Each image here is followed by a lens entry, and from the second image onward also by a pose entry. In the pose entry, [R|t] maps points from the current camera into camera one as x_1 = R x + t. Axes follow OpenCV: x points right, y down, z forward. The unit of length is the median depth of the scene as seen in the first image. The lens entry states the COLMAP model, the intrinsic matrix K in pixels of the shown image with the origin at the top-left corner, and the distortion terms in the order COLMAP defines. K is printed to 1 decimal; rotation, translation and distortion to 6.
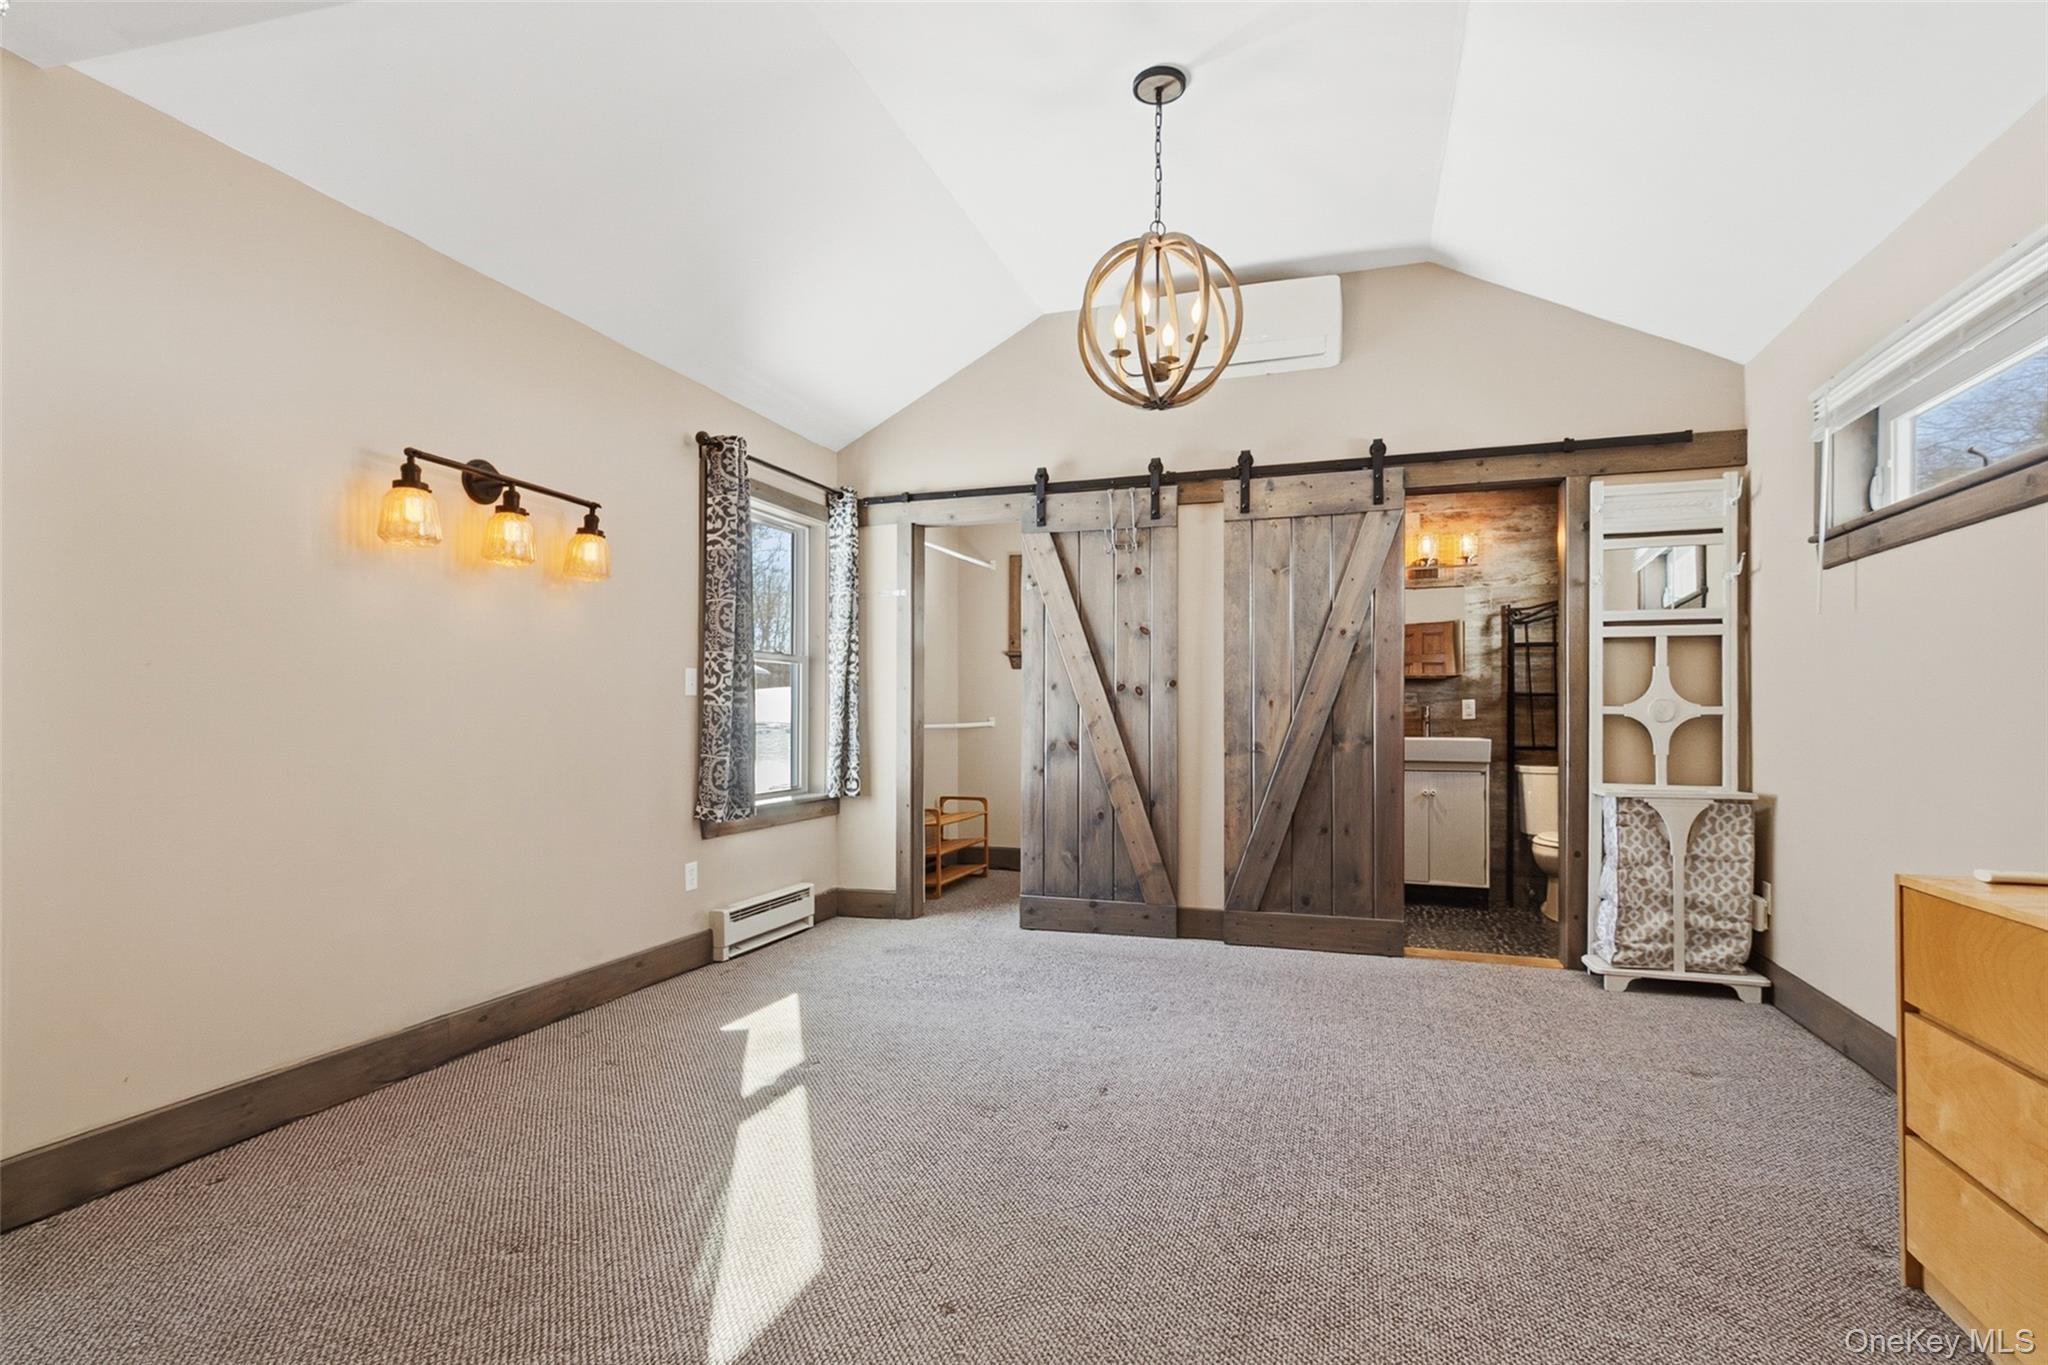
lens RADIAL K [[982.4, 0, 1031.5], [0, 982.4, 702.2], [0, 0, 1]] dist [0.008097, 0.000360]
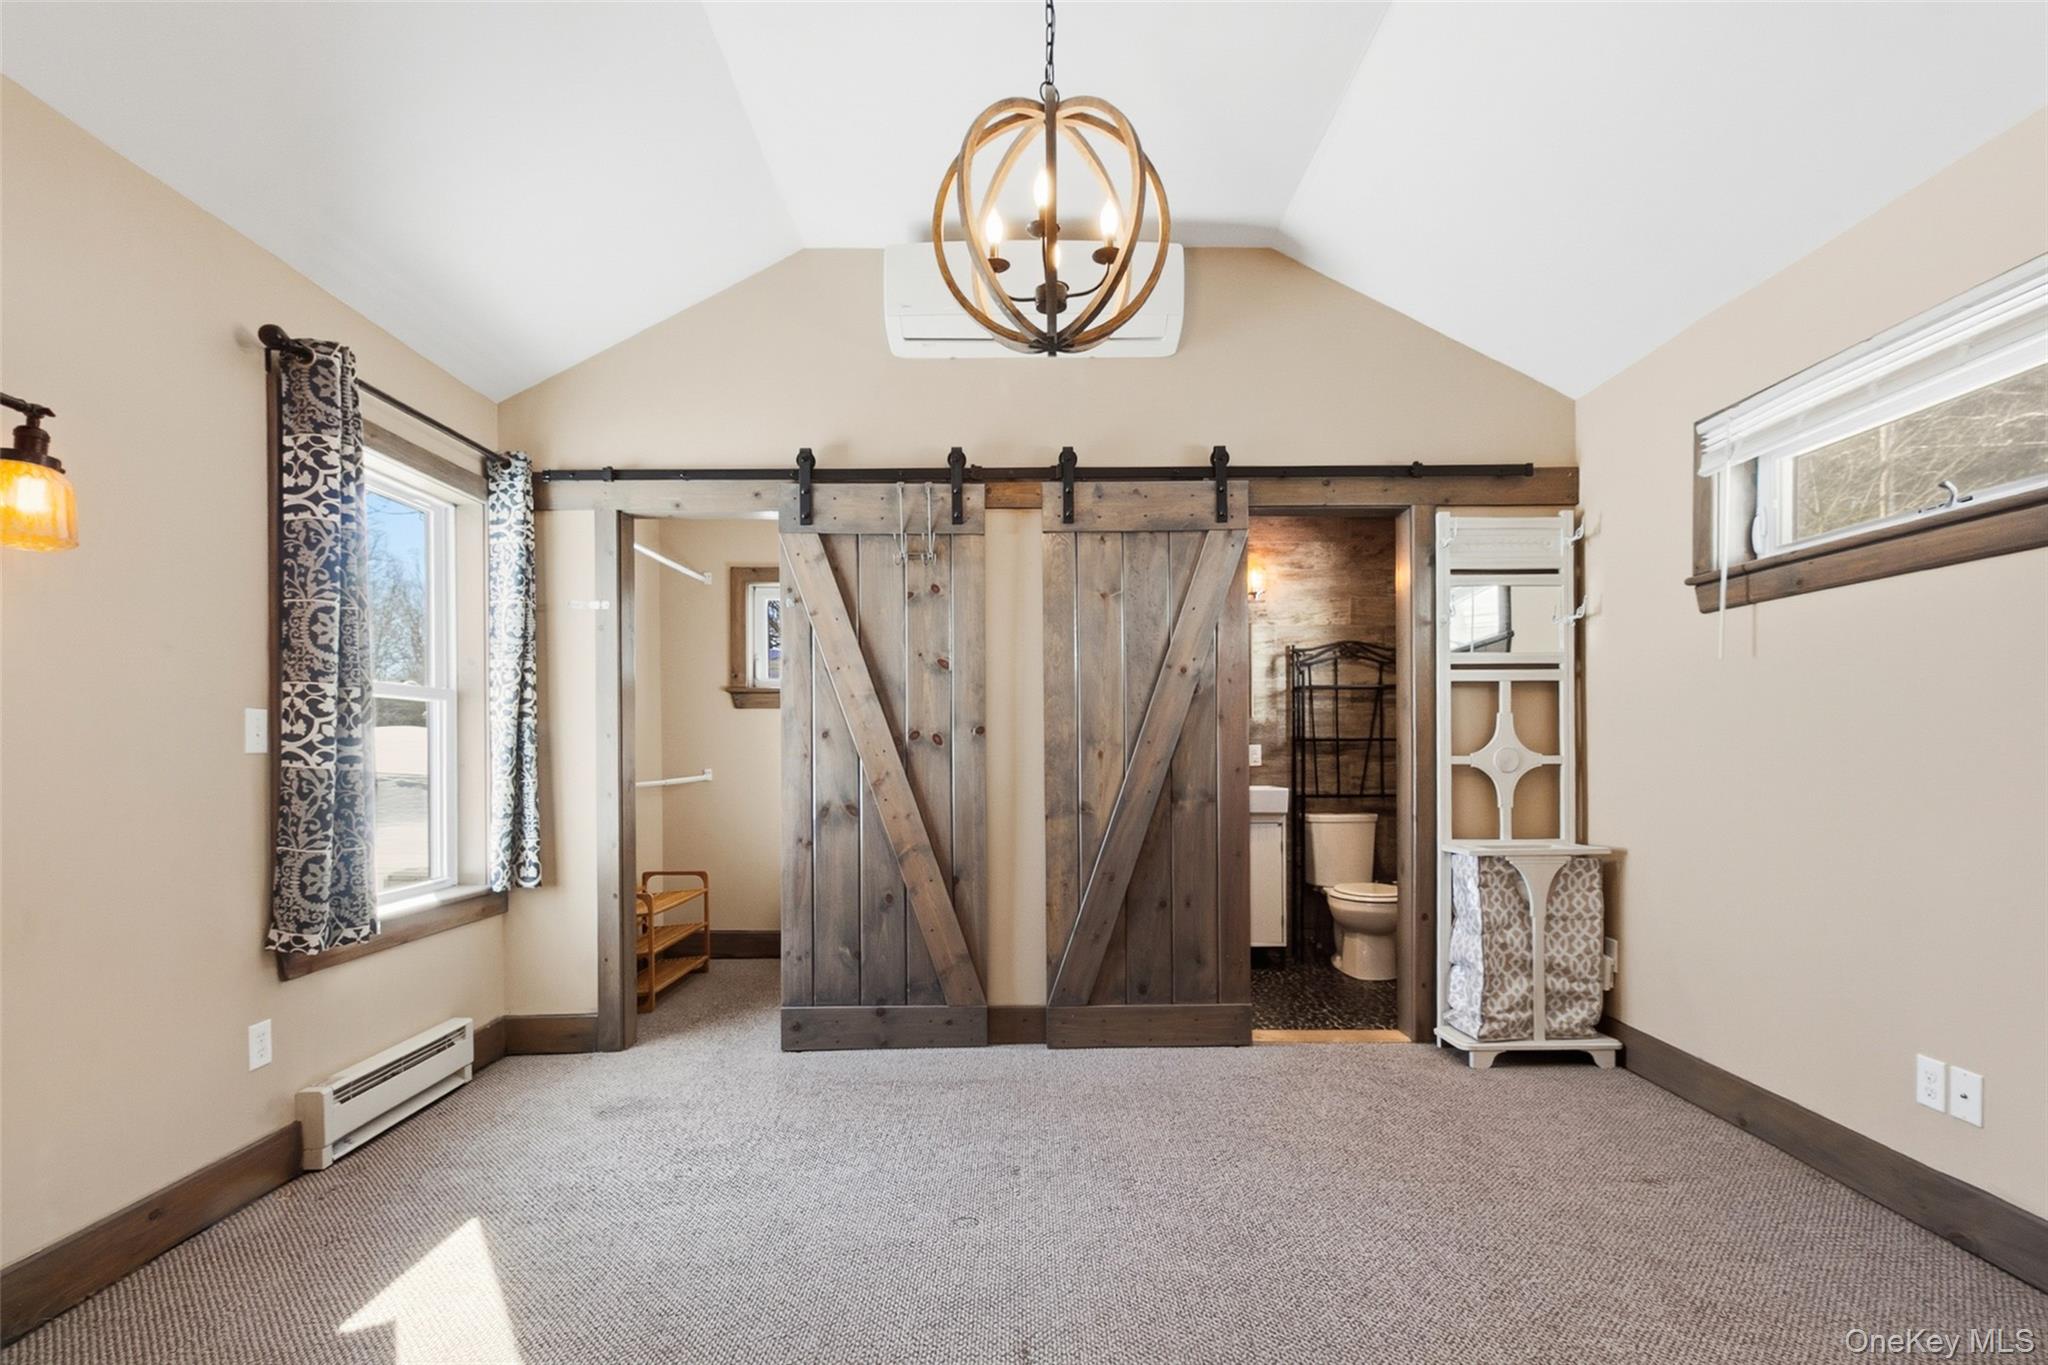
lens RADIAL K [[972.6, 0, 1025.4], [0, 972.6, 748.4], [0, 0, 1]] dist [0.007445, 0.000124]
pose [[0.942199, -0.008199, 0.334953, -0.094328], [0.004653, 0.999924, 0.011387, -0.014081], [-0.335021, -0.009171, 0.942166, 0.253491]]
